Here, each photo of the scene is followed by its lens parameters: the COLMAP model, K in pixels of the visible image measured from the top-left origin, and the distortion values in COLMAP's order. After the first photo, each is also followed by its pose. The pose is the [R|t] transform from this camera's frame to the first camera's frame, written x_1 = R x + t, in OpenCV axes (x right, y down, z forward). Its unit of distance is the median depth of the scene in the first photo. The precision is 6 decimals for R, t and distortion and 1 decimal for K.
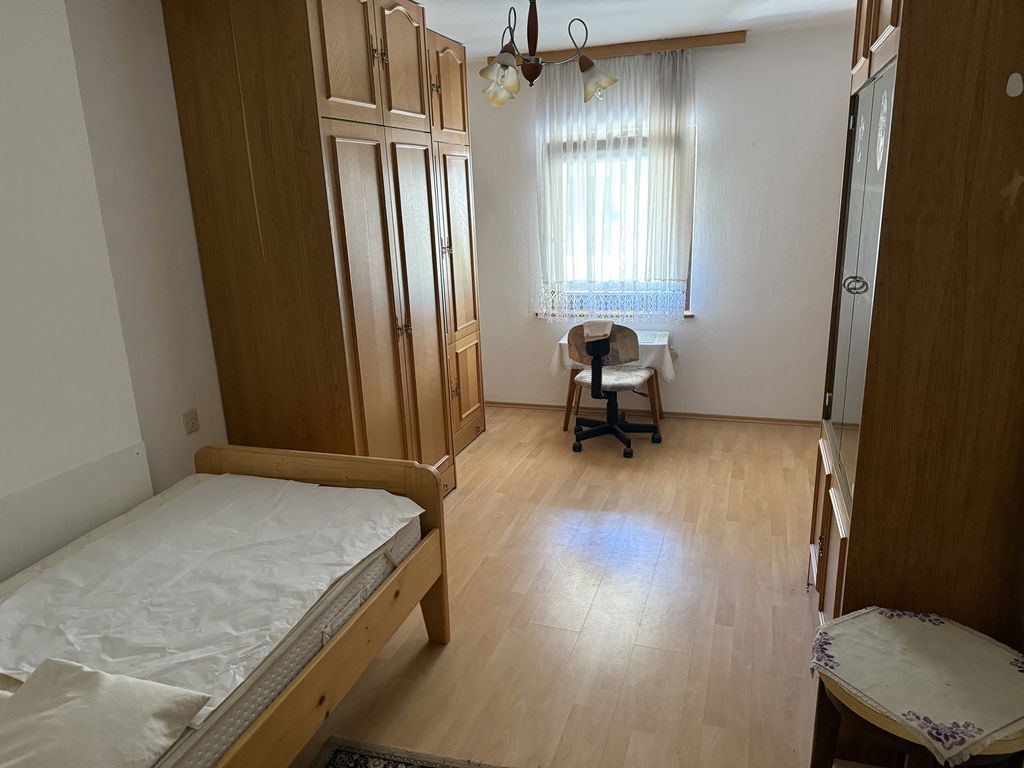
lens RADIAL K [[717.7, 0, 516.0], [0, 717.7, 388.6], [0, 0, 1]] dist [0.027776, -0.033197]
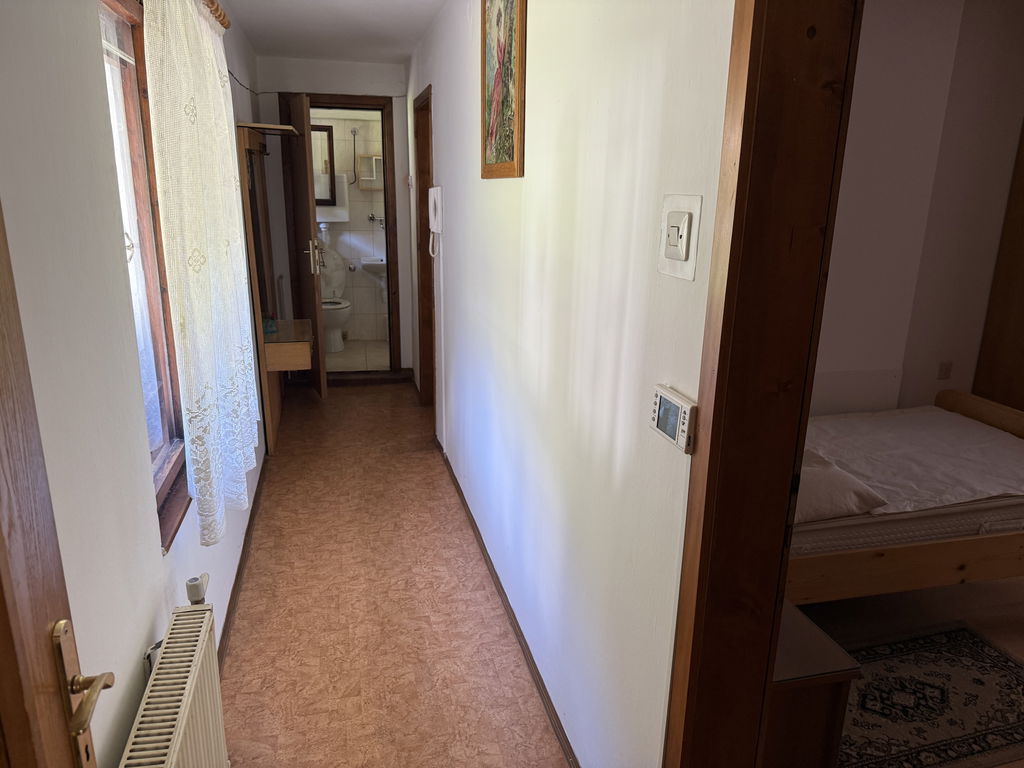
lens RADIAL K [[717.7, 0, 510.5], [0, 717.7, 387.9], [0, 0, 1]] dist [0.027776, -0.033197]
pose [[0.509793, 0.278972, -0.813809, 0.307670], [-0.250753, 0.953073, 0.169633, 0.089791], [0.822942, 0.117587, 0.555823, -0.494739]]
